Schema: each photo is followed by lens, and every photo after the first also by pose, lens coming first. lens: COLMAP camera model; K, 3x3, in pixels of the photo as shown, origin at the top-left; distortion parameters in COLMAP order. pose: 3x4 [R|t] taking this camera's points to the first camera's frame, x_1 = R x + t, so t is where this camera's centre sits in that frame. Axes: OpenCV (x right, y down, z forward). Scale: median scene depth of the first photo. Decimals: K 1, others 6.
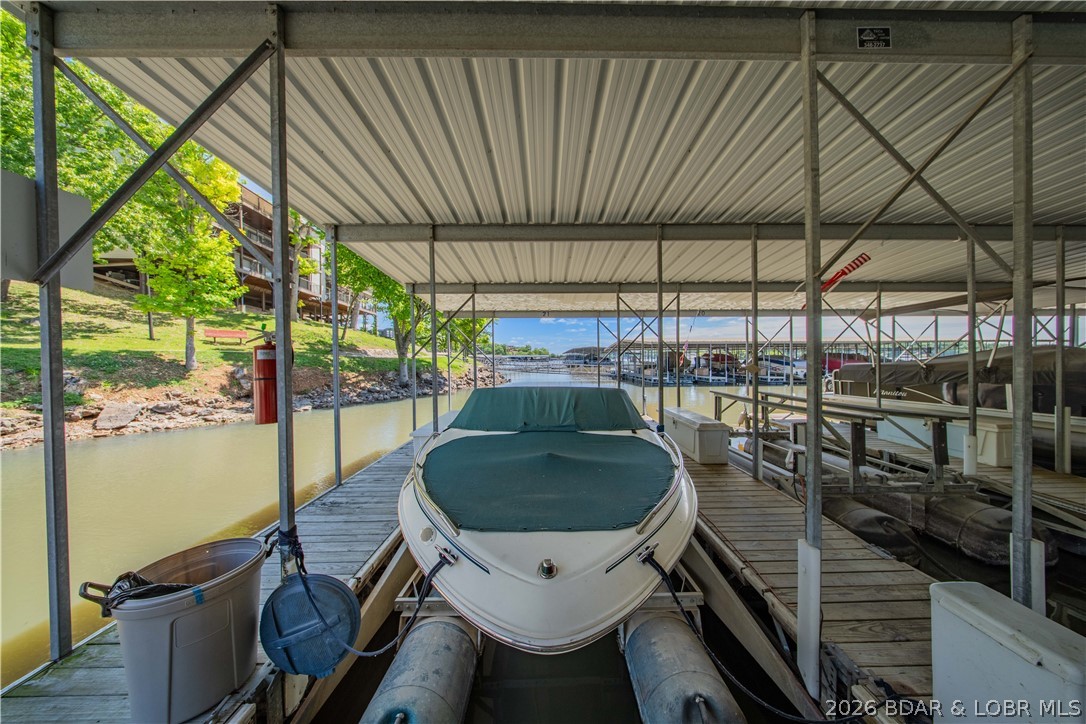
lens RADIAL K [[323.8, 0, 551.5], [0, 323.8, 360.1], [0, 0, 1]] dist [-0.001899, -0.000278]
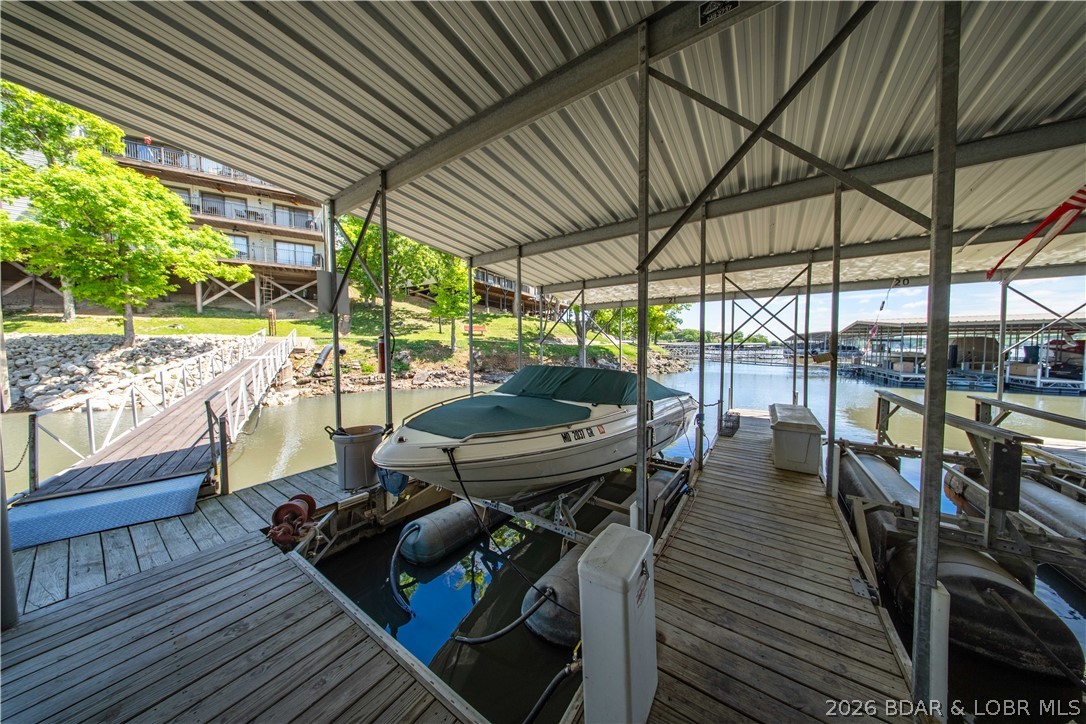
lens RADIAL K [[323.8, 0, 551.5], [0, 323.8, 360.1], [0, 0, 1]] dist [-0.001899, -0.000278]
pose [[0.816564, 0.029875, -0.576481, 0.203421], [-0.008364, 0.999167, 0.039933, 0.002600], [0.577194, -0.027787, 0.816134, -0.016155]]
